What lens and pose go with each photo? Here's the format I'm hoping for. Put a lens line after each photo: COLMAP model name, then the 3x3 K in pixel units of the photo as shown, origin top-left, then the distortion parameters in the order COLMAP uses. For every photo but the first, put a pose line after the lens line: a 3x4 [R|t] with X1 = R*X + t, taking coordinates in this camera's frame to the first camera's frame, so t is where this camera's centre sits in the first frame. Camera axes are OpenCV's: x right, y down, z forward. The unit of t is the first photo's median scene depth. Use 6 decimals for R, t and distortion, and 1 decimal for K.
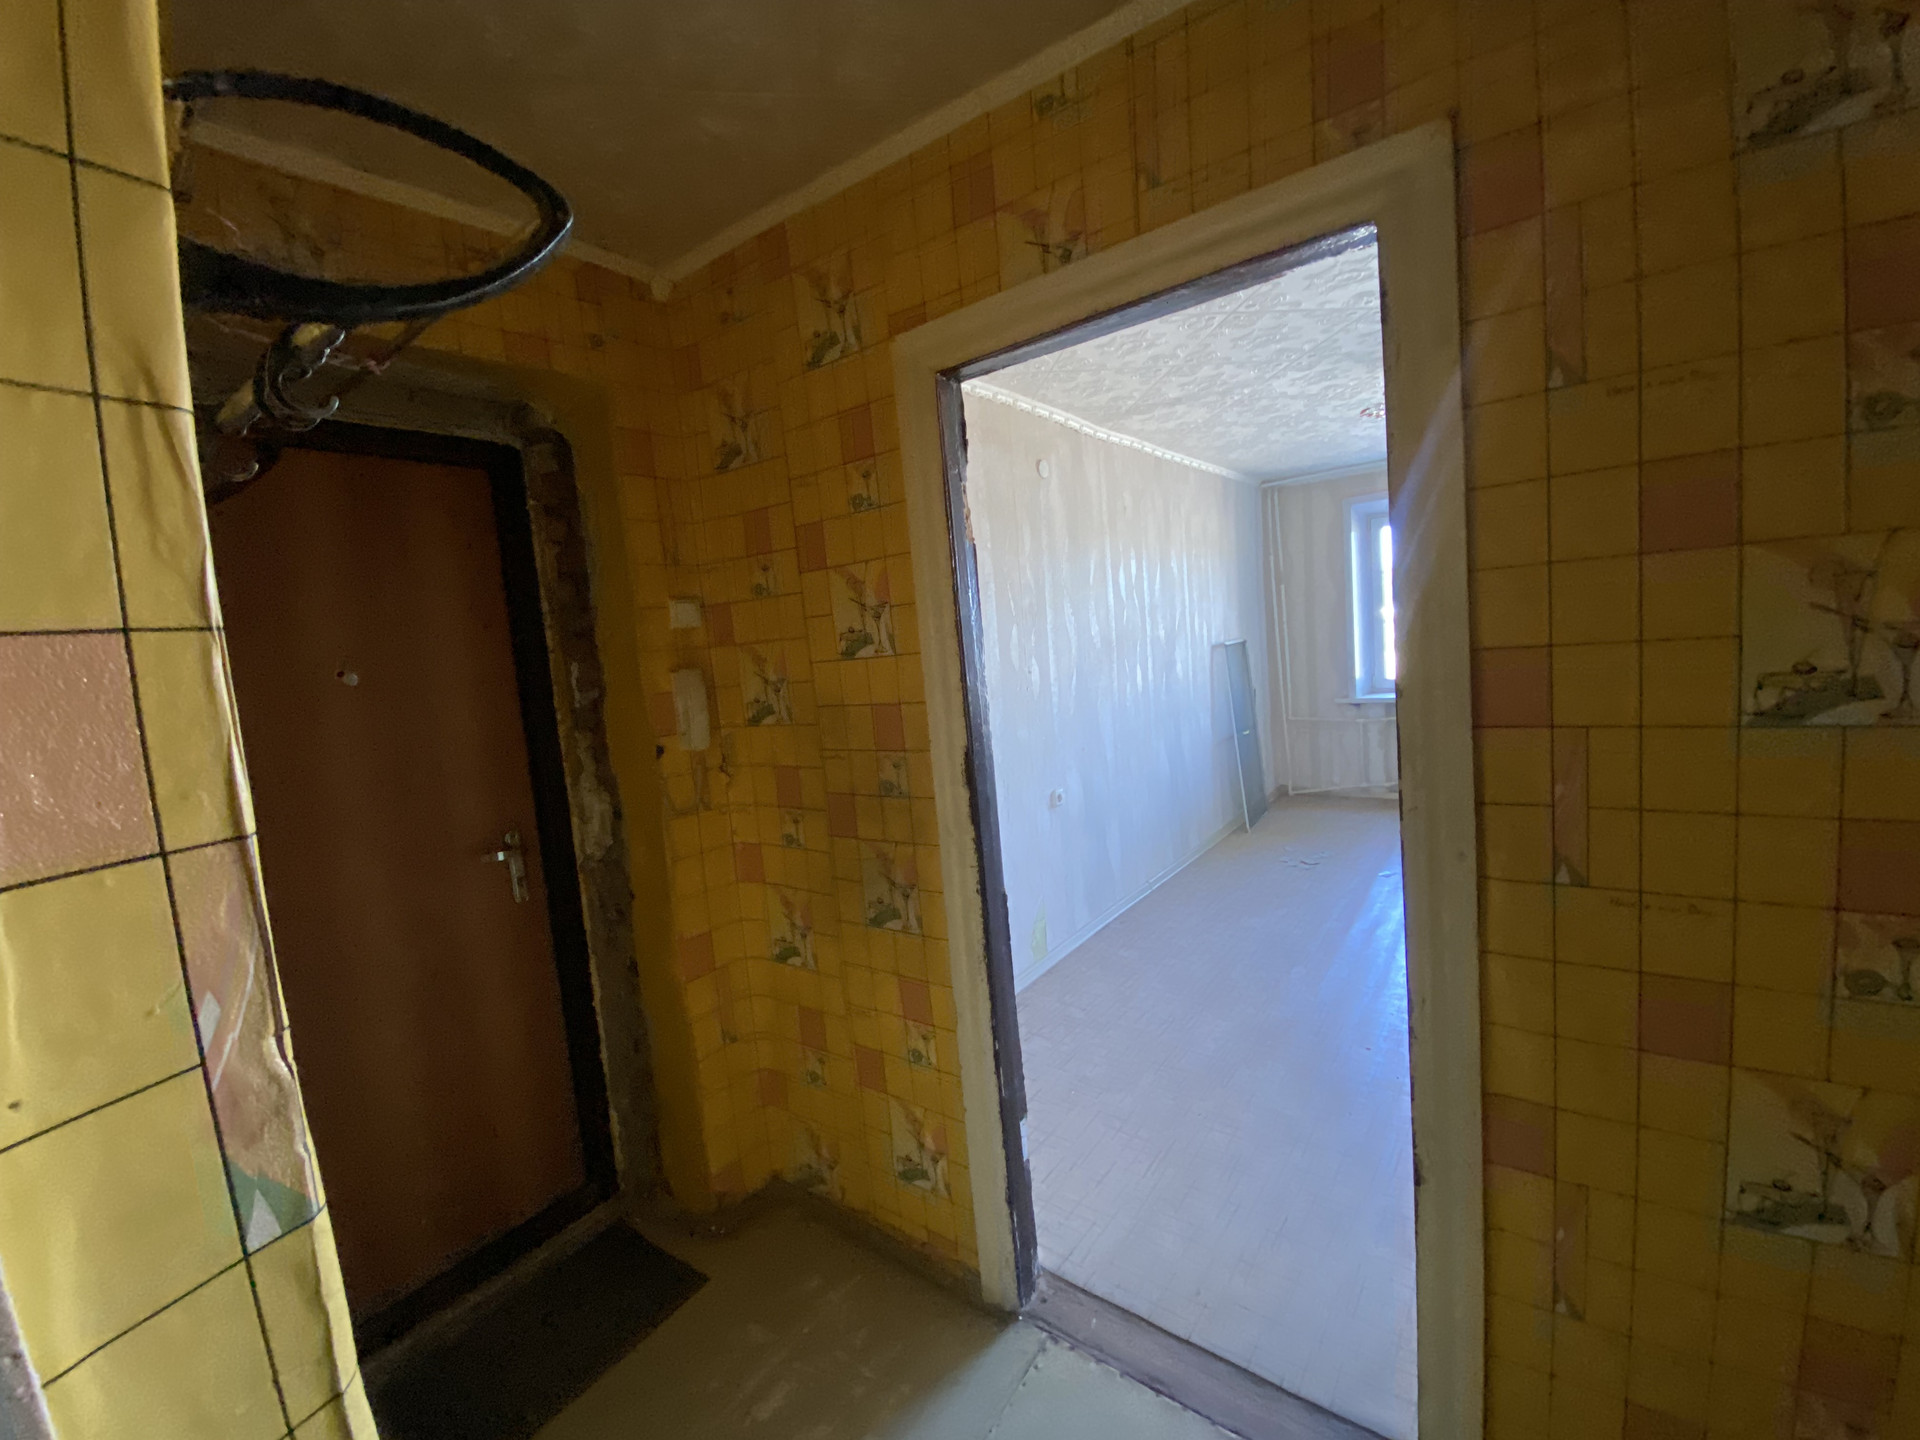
lens RADIAL K [[771.5, 0, 960.0], [0, 771.5, 720.0], [0, 0, 1]] dist [0.021428, -0.024763]
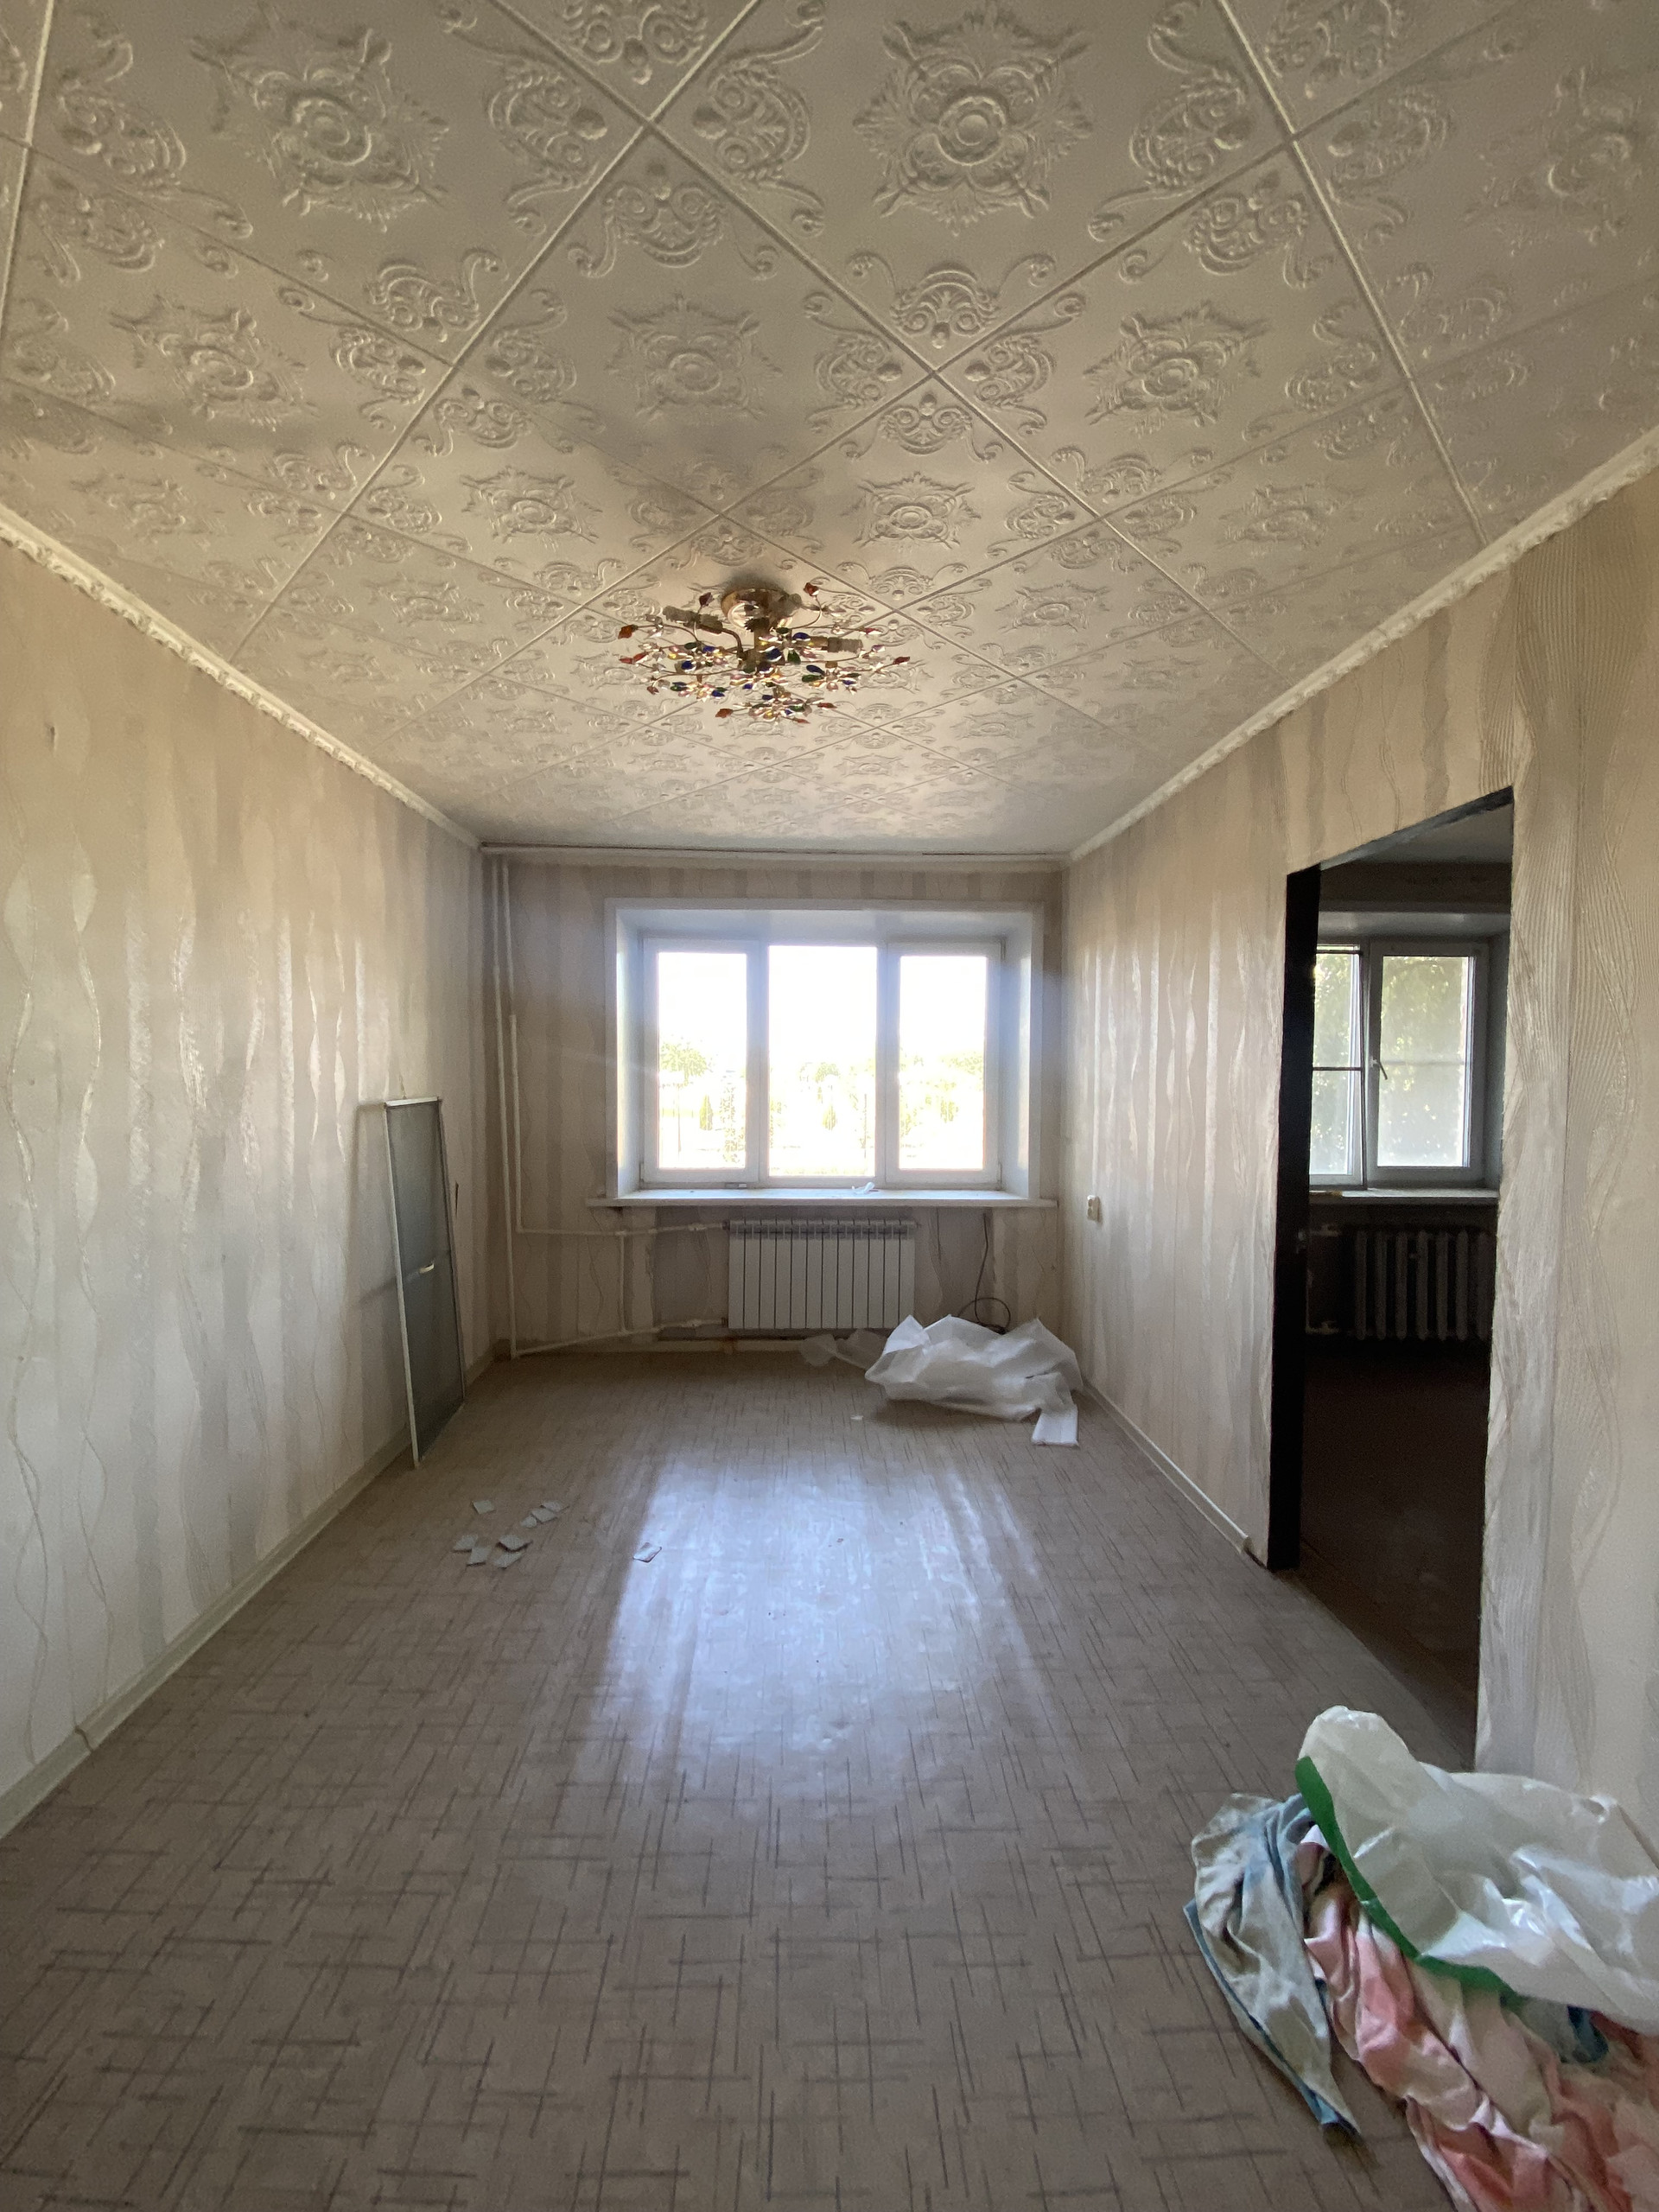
lens RADIAL K [[885.9, 0, 836.9], [0, 885.9, 1099.9], [0, 0, 1]] dist [-0.000599, -0.014047]
pose [[0.764754, 0.067082, 0.640821, 0.116718], [-0.003234, 0.994953, -0.100293, -0.025904], [-0.644314, 0.074627, 0.761111, 0.210243]]
